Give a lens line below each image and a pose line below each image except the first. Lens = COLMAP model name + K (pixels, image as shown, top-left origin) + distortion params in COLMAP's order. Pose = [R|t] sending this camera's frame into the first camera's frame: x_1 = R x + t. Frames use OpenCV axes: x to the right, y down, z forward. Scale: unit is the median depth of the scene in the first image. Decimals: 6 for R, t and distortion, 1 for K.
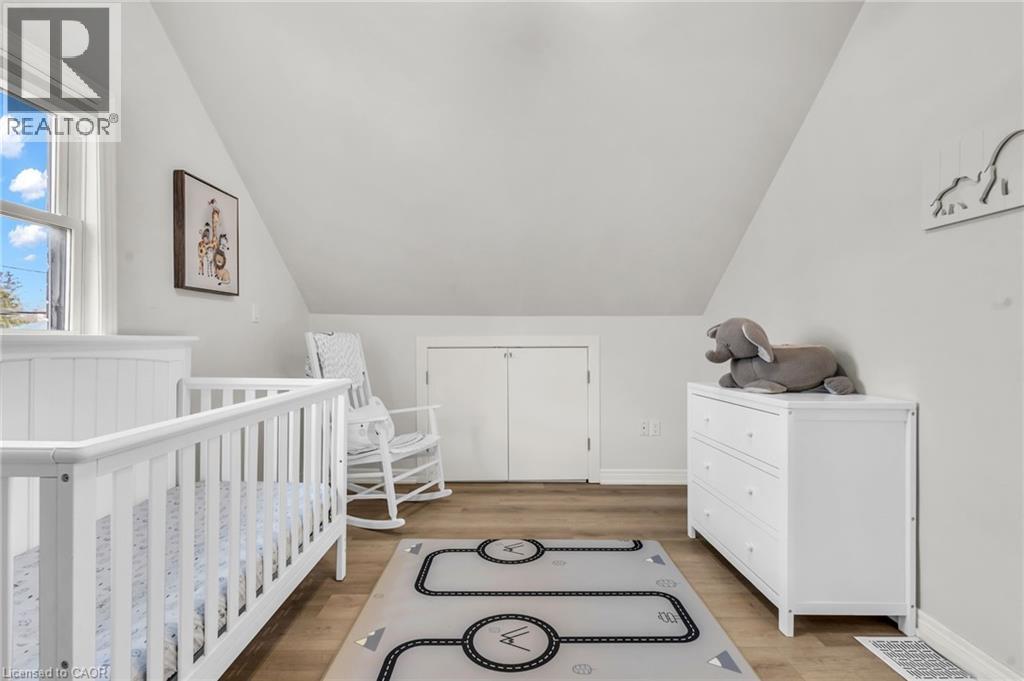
lens RADIAL K [[474.7, 0, 510.1], [0, 474.7, 340.7], [0, 0, 1]] dist [0.003124, -0.001045]
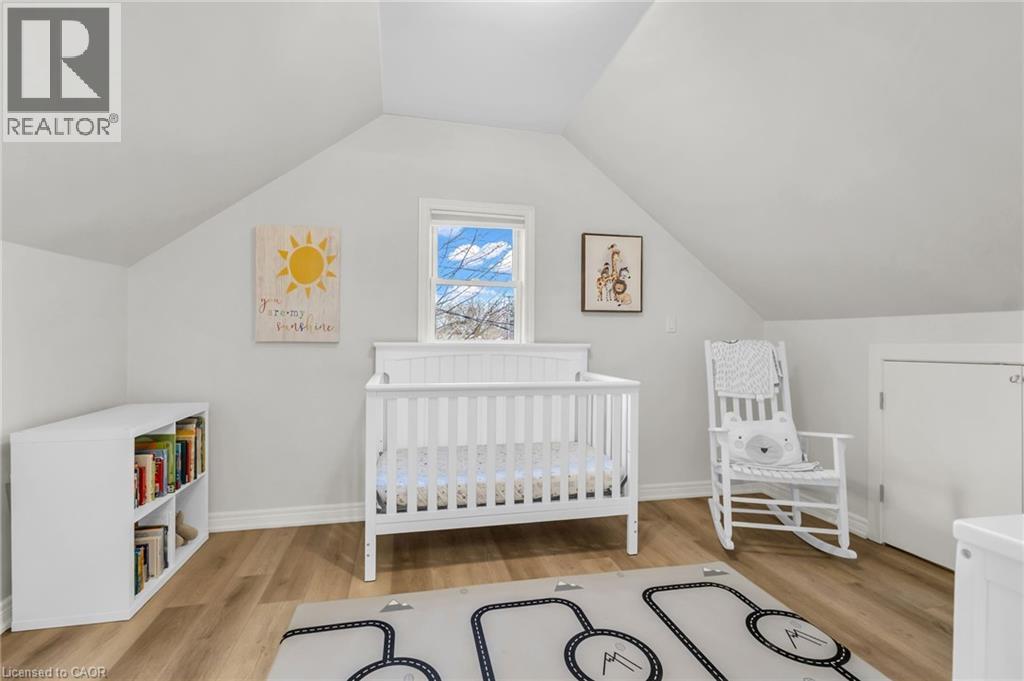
lens RADIAL K [[474.7, 0, 509.7], [0, 474.7, 338.4], [0, 0, 1]] dist [0.003124, -0.001045]
pose [[0.208107, -0.005883, -0.978088, 0.644305], [-0.010277, 0.999914, -0.008201, -0.010490], [0.978052, 0.011759, 0.208028, 0.414985]]
